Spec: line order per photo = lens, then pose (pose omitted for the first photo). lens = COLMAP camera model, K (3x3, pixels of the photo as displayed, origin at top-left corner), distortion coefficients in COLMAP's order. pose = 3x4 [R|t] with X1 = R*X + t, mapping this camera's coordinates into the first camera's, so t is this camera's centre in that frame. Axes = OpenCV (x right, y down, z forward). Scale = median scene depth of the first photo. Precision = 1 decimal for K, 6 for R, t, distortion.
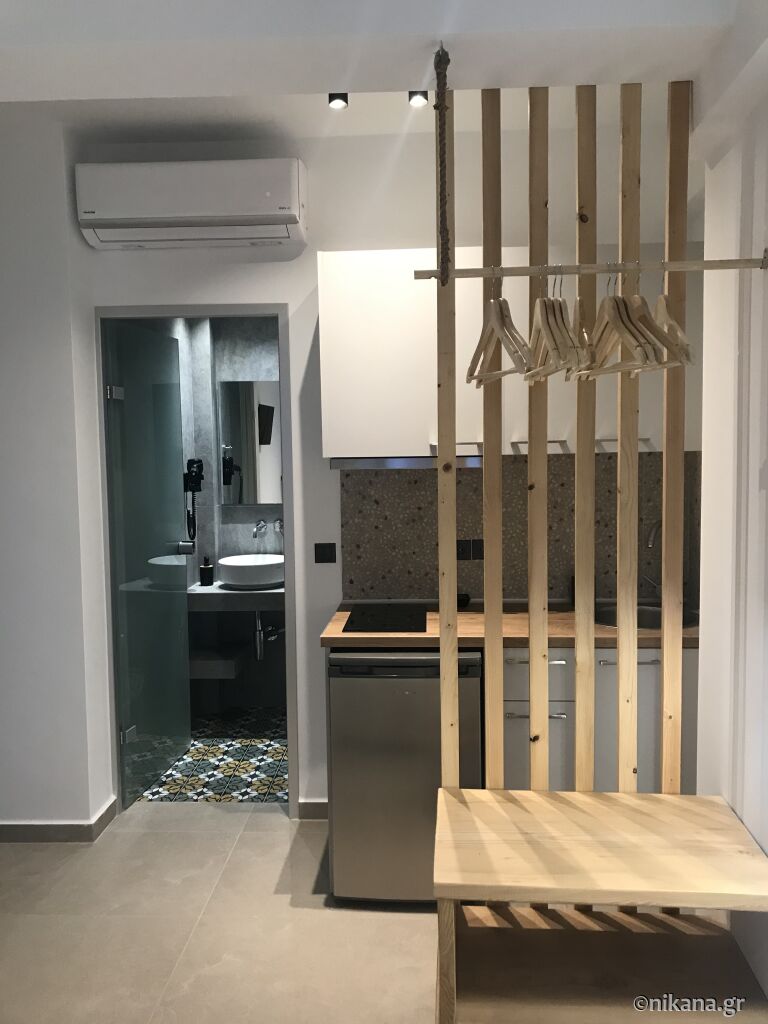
lens RADIAL K [[842.4, 0, 384.1], [0, 842.4, 508.0], [0, 0, 1]] dist [0.033813, -0.031033]
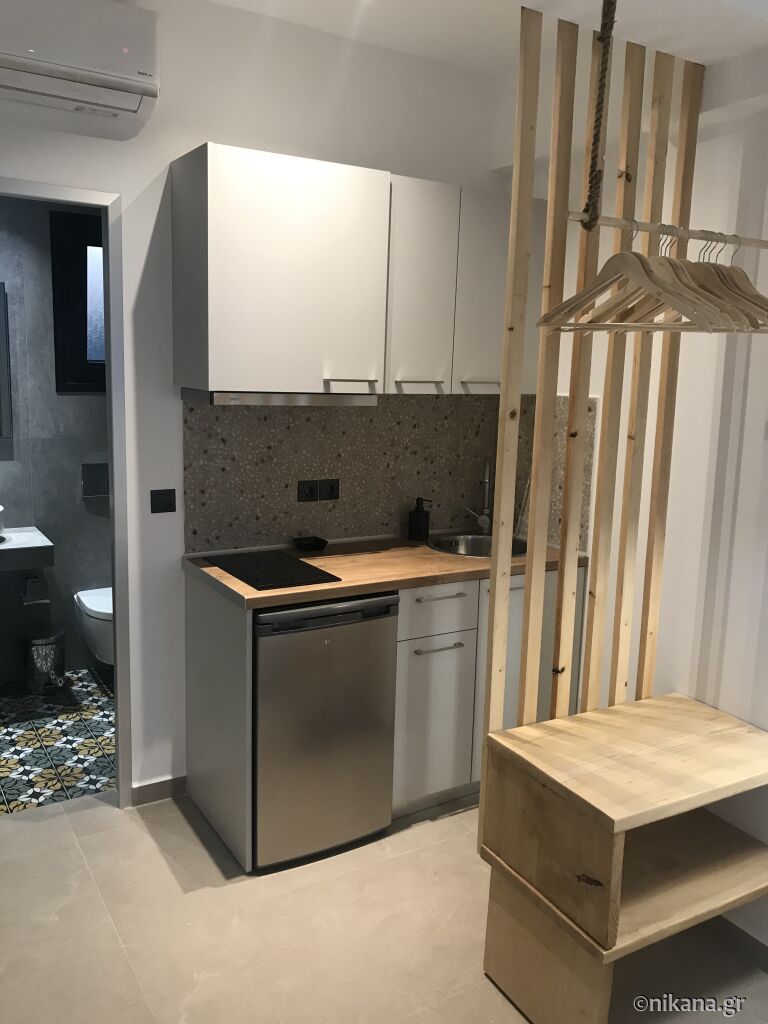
lens RADIAL K [[842.4, 0, 377.0], [0, 842.4, 508.5], [0, 0, 1]] dist [0.033813, -0.031033]
pose [[0.821680, -0.053054, 0.567474, -0.385034], [-0.000328, 0.995614, 0.093555, -0.019666], [-0.569948, -0.077058, 0.818059, 0.174267]]
